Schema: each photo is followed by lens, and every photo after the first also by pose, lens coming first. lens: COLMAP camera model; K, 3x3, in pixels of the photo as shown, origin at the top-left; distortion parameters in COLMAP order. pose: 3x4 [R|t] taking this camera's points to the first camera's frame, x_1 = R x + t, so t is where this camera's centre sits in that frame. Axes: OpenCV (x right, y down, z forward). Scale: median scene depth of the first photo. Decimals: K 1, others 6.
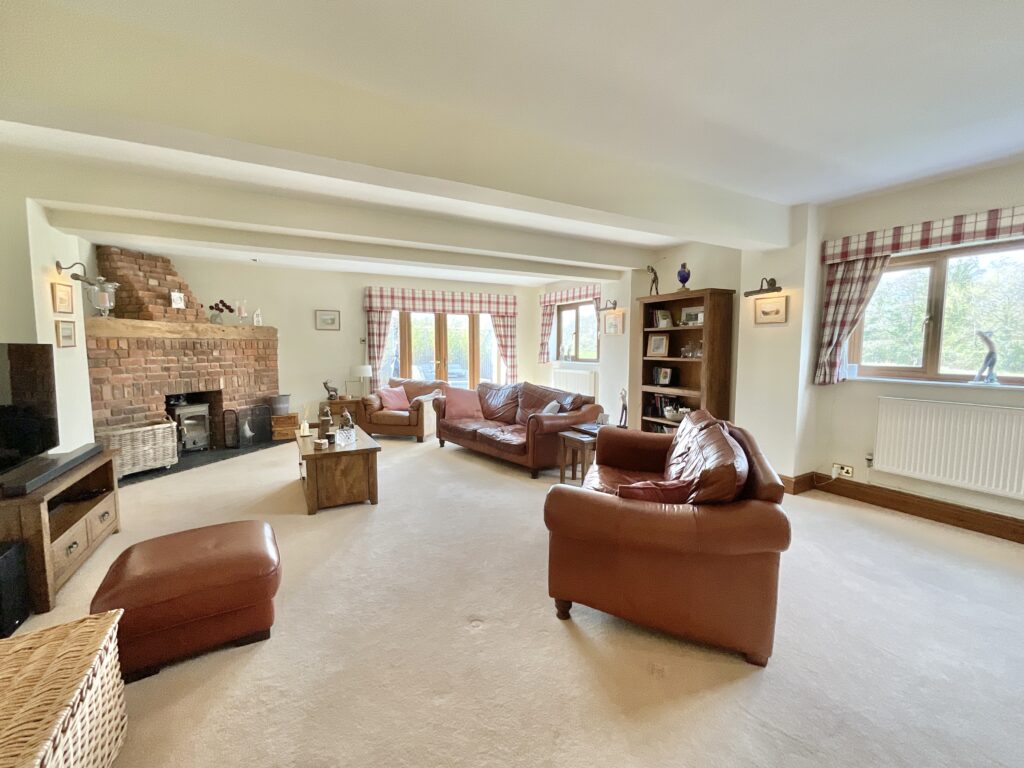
lens RADIAL K [[426.5, 0, 505.4], [0, 426.5, 385.3], [0, 0, 1]] dist [-0.002222, 0.000610]
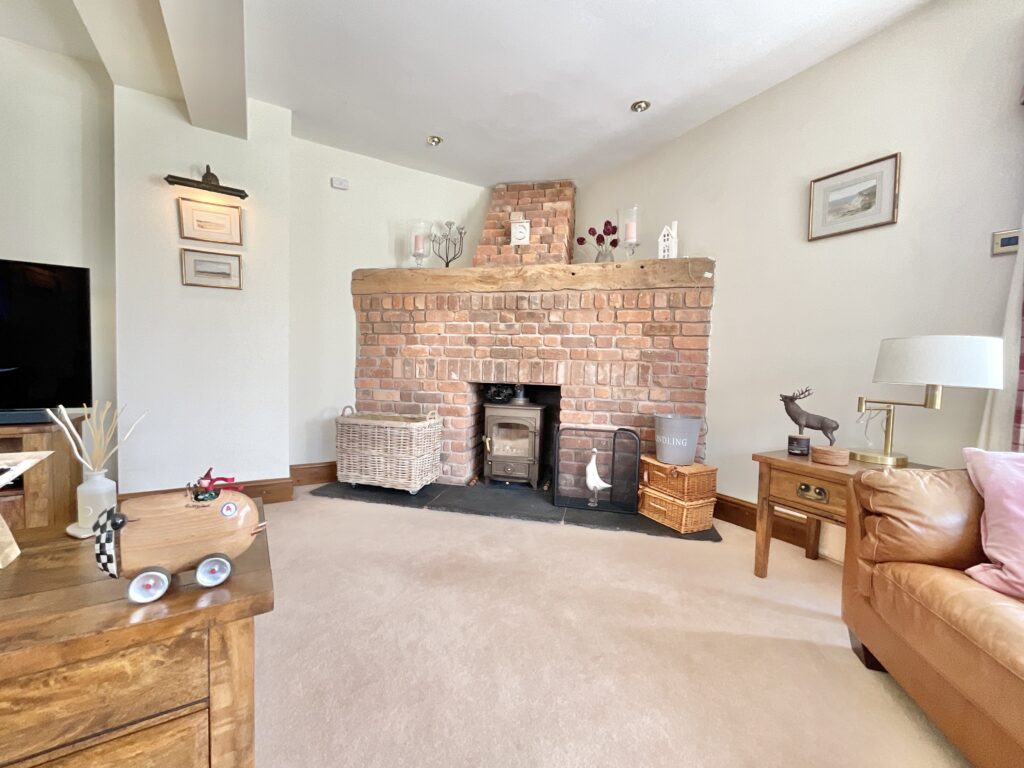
lens RADIAL K [[426.5, 0, 512.8], [0, 426.5, 379.5], [0, 0, 1]] dist [-0.002222, 0.000610]
pose [[0.052237, 0.033793, -0.998063, -0.144394], [-0.114036, 0.993092, 0.027656, -0.005579], [0.992102, 0.112370, 0.055730, 0.938244]]
